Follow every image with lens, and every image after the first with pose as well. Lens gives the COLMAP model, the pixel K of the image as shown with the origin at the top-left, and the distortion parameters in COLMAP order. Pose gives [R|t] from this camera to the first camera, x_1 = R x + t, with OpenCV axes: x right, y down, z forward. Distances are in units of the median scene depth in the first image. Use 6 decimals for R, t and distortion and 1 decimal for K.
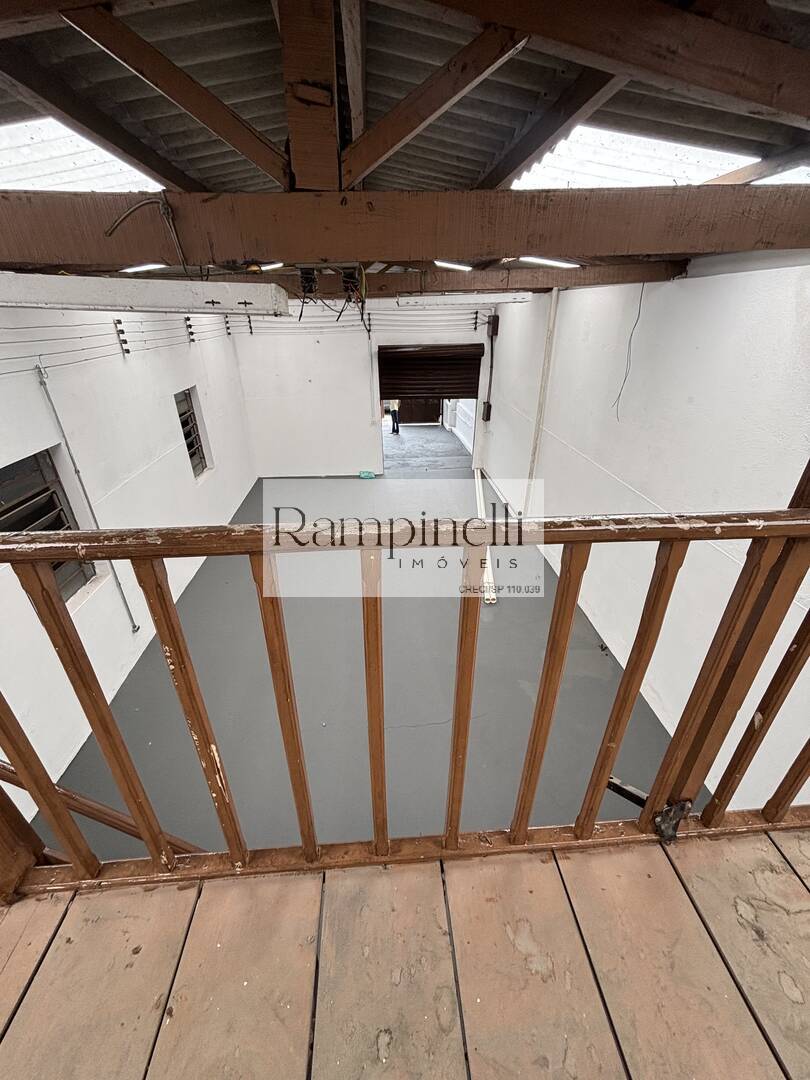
lens RADIAL K [[436.6, 0, 404.1], [0, 436.6, 542.5], [0, 0, 1]] dist [-0.000602, 0.001543]
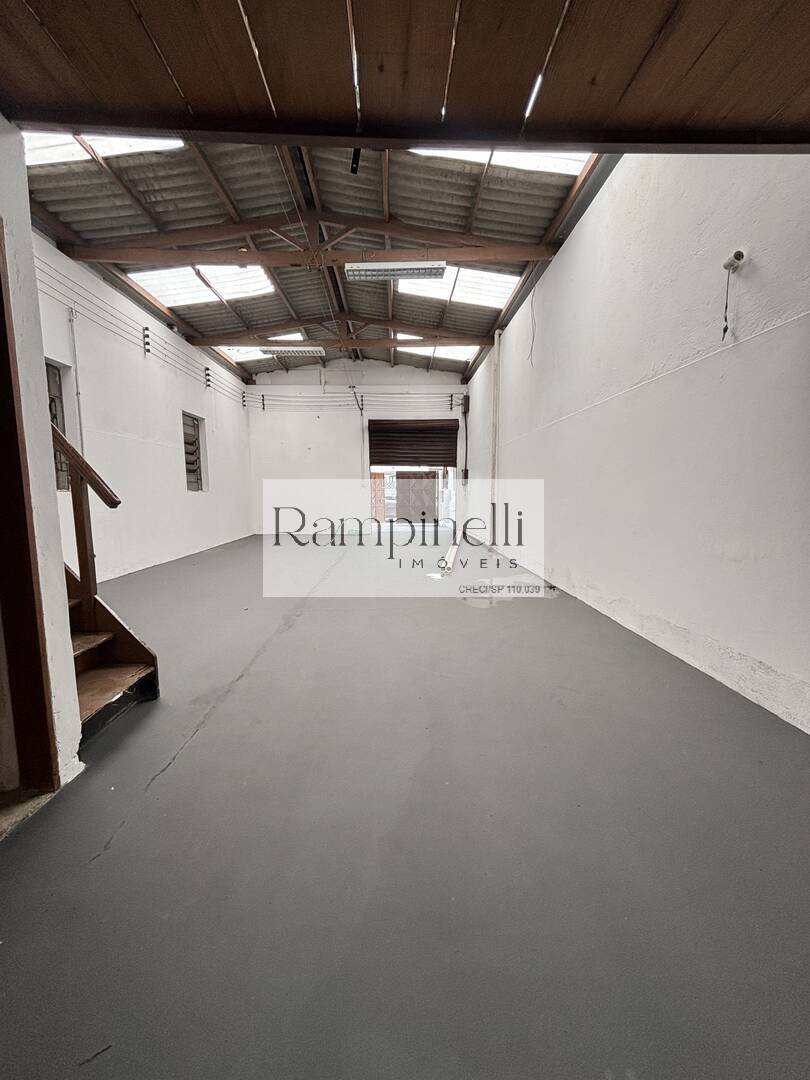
lens RADIAL K [[436.6, 0, 408.1], [0, 436.6, 541.8], [0, 0, 1]] dist [-0.000602, 0.001543]
pose [[0.999385, 0.012344, -0.032808, 0.090150], [-0.023446, 0.931155, -0.363869, 0.283311], [0.026058, 0.364415, 0.930872, 0.025418]]
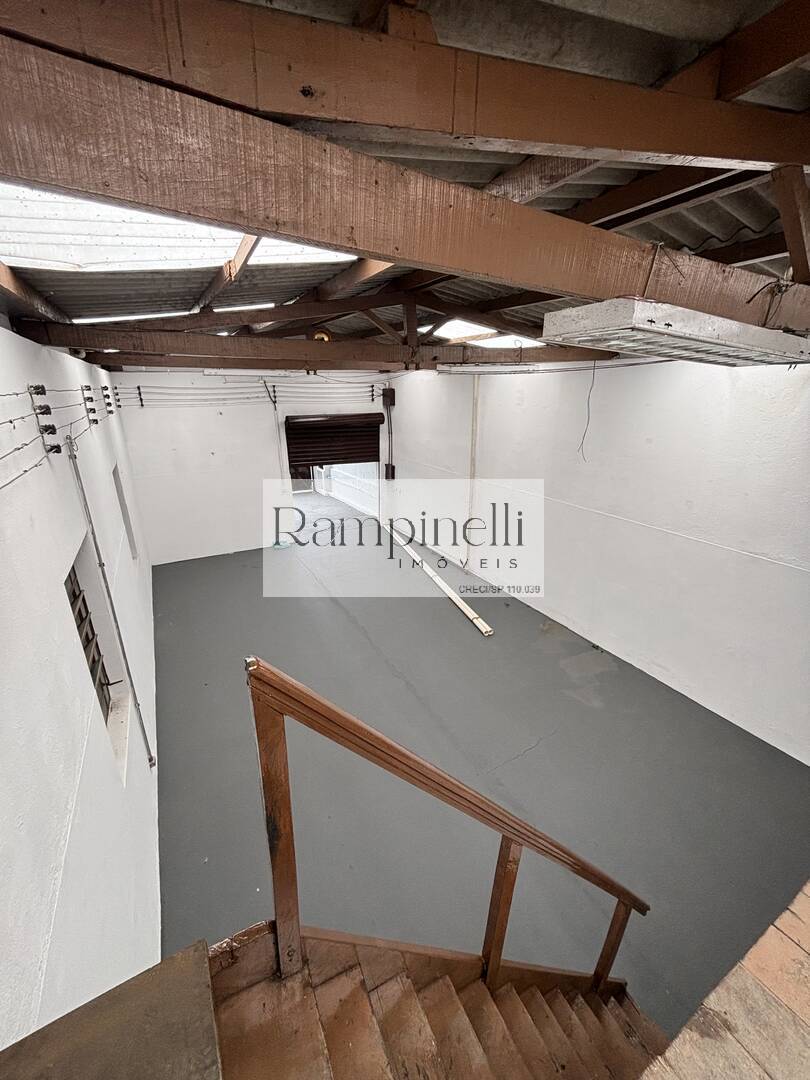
lens RADIAL K [[436.6, 0, 404.8], [0, 436.6, 539.0], [0, 0, 1]] dist [-0.000602, 0.001543]
pose [[0.905541, -0.133628, 0.402666, -0.254377], [0.195012, 0.973997, -0.115326, -0.005494], [-0.376785, 0.182957, 0.908053, 0.035422]]
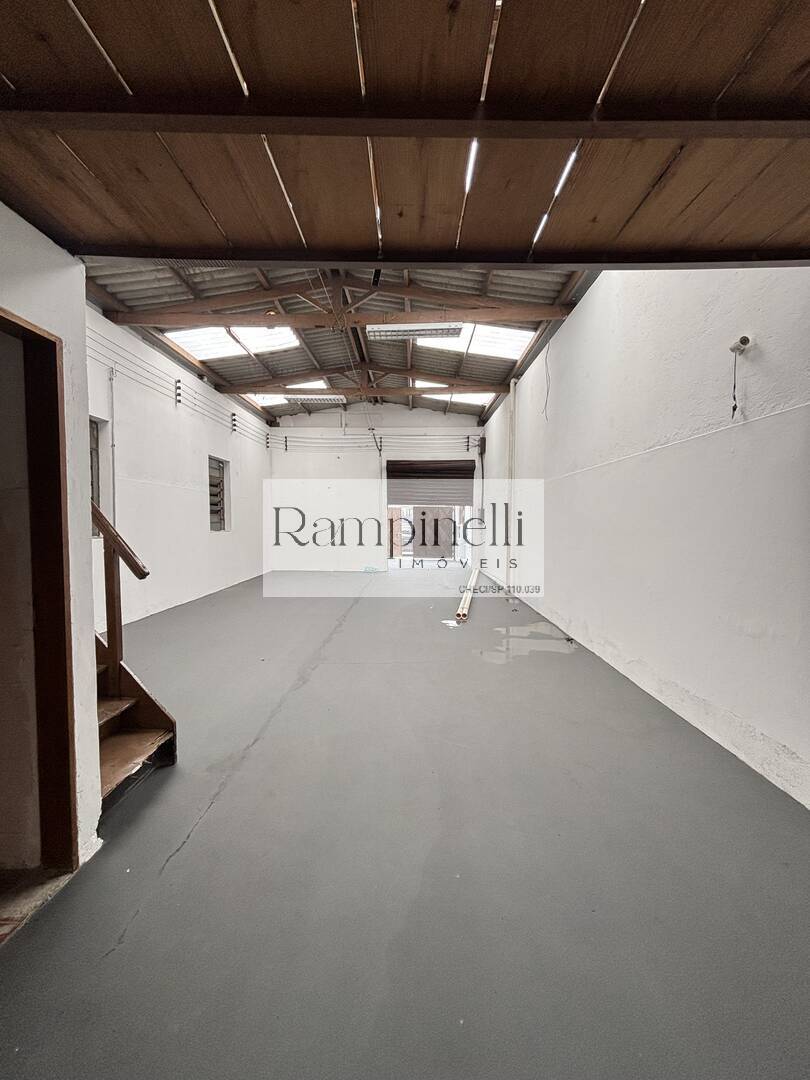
lens RADIAL K [[436.6, 0, 408.2], [0, 436.6, 542.2], [0, 0, 1]] dist [-0.000602, 0.001543]
pose [[0.997186, 0.020174, -0.072197, 0.091242], [-0.049012, 0.904194, -0.424300, 0.264009], [0.056720, 0.426645, 0.902639, 0.010166]]
